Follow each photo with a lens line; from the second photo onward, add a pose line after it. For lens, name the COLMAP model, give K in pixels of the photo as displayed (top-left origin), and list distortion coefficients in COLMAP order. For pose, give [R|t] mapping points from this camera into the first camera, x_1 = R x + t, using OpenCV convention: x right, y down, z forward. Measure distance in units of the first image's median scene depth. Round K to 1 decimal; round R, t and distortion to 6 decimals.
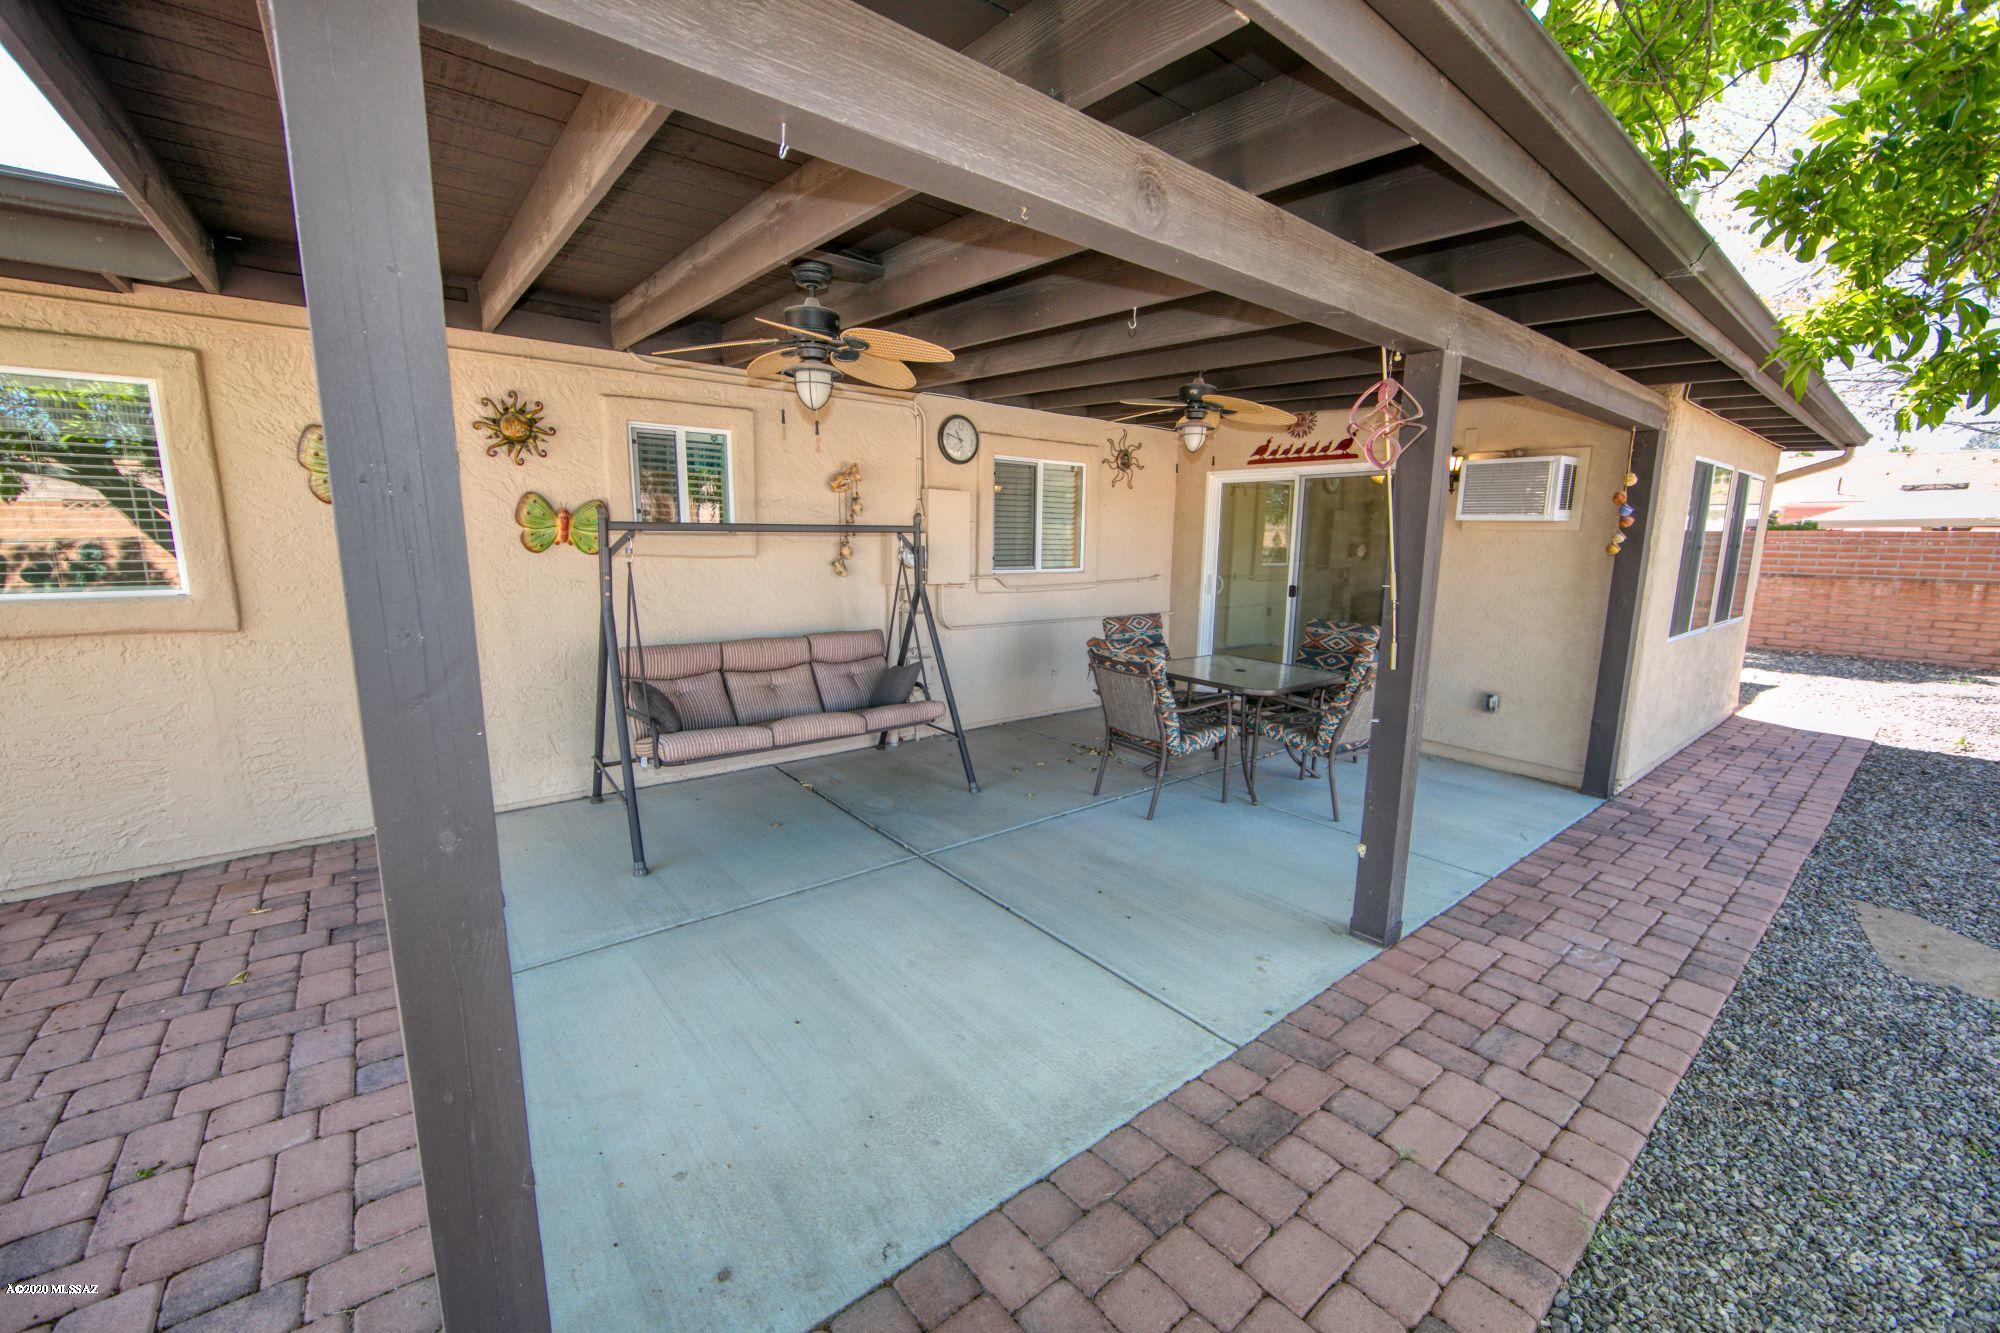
lens RADIAL K [[790.1, 0, 994.3], [0, 790.1, 671.7], [0, 0, 1]] dist [-0.013639, 0.003007]
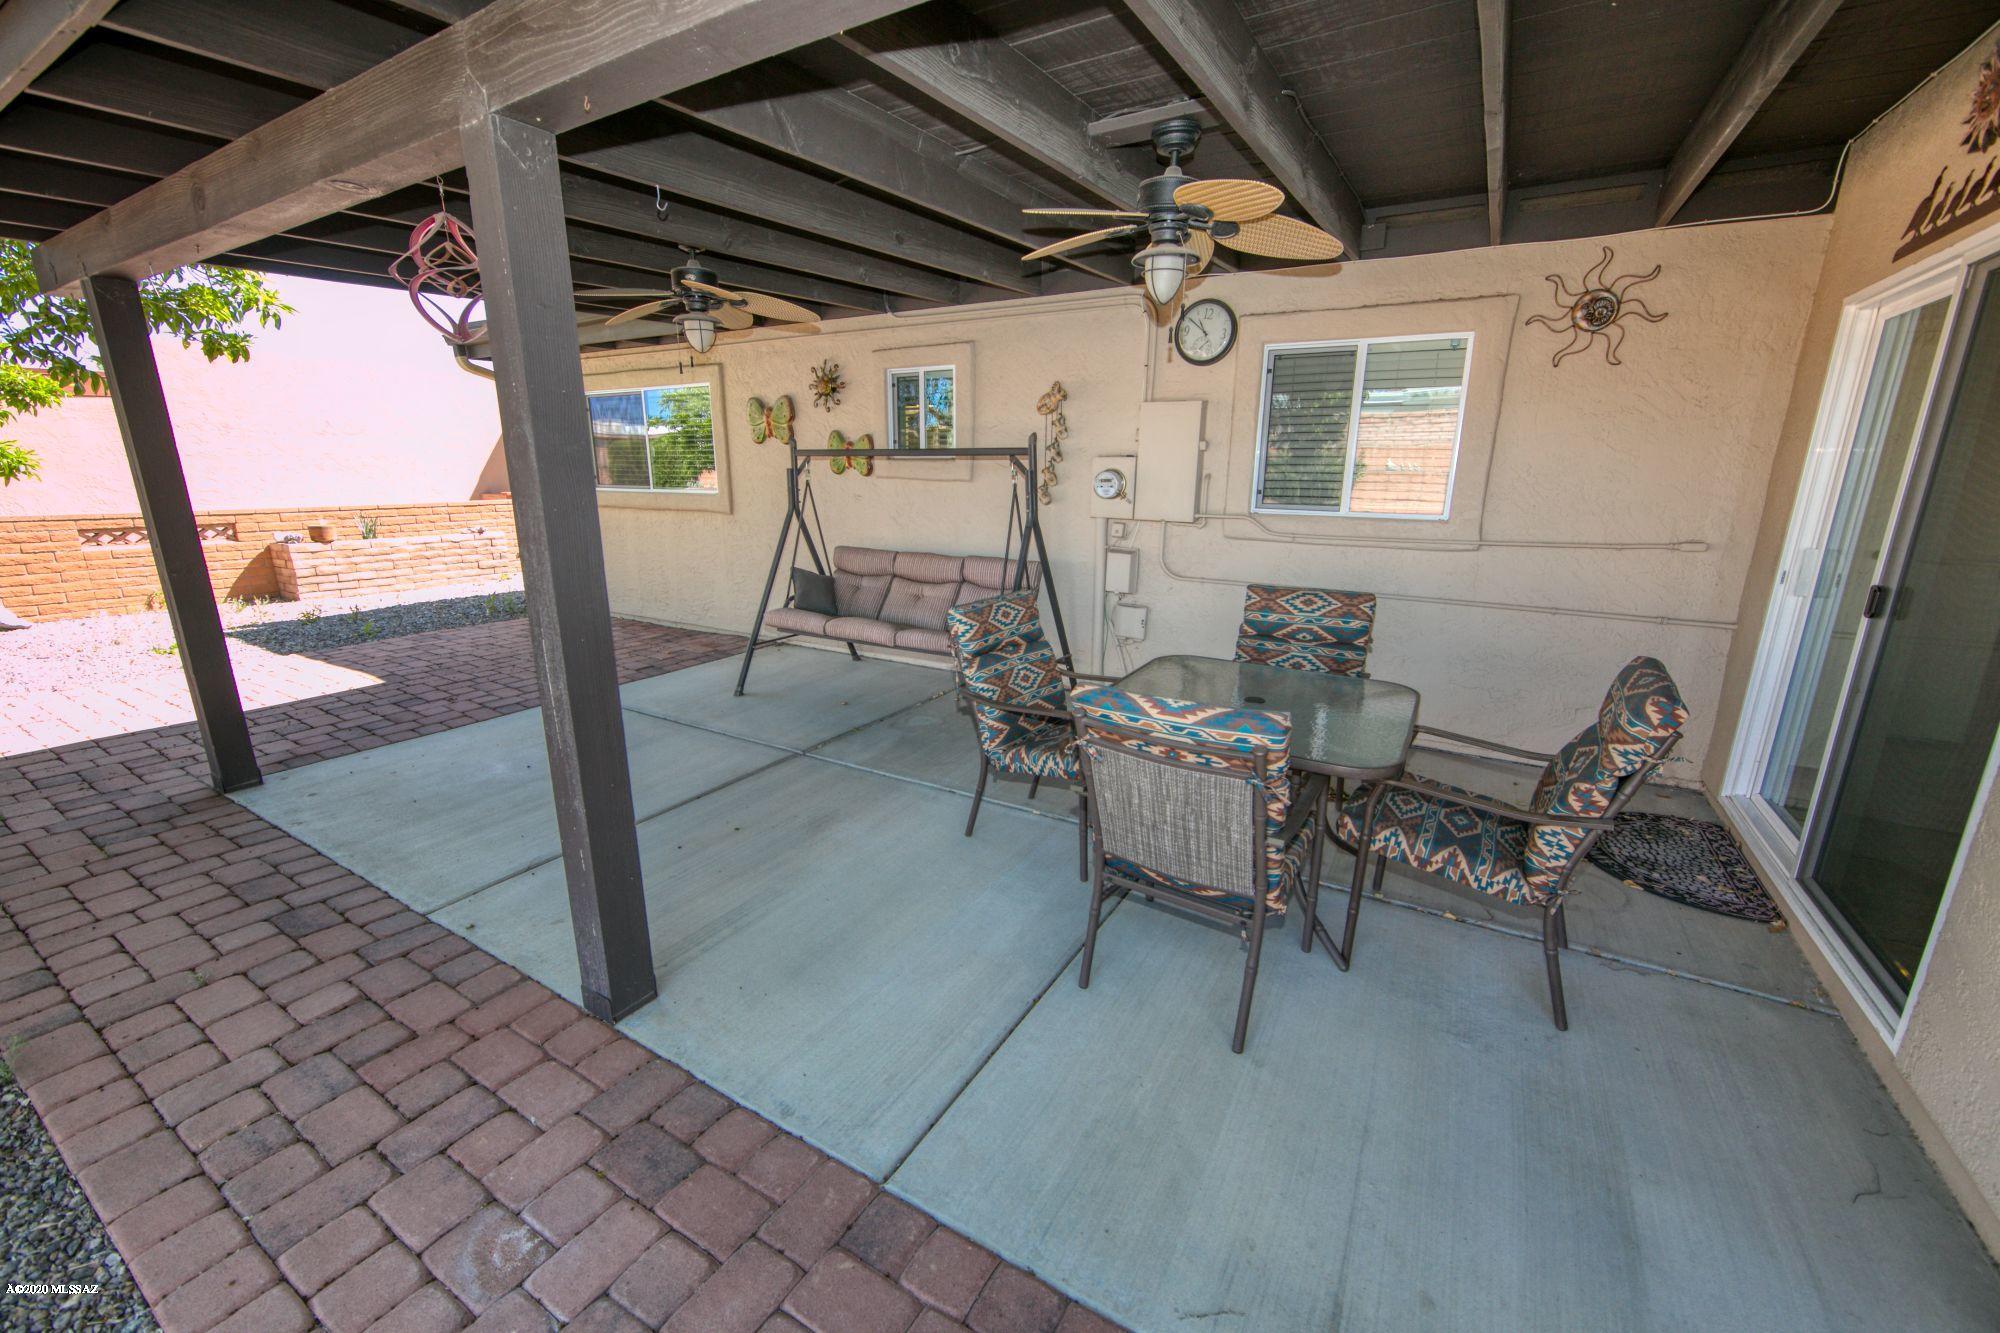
lens RADIAL K [[790.1, 0, 995.8], [0, 790.1, 664.9], [0, 0, 1]] dist [-0.013639, 0.003007]
pose [[0.349943, 0.217650, -0.911136, 0.830955], [-0.166376, 0.971612, 0.168196, -0.097245], [0.921878, 0.092732, 0.376220, 0.711205]]
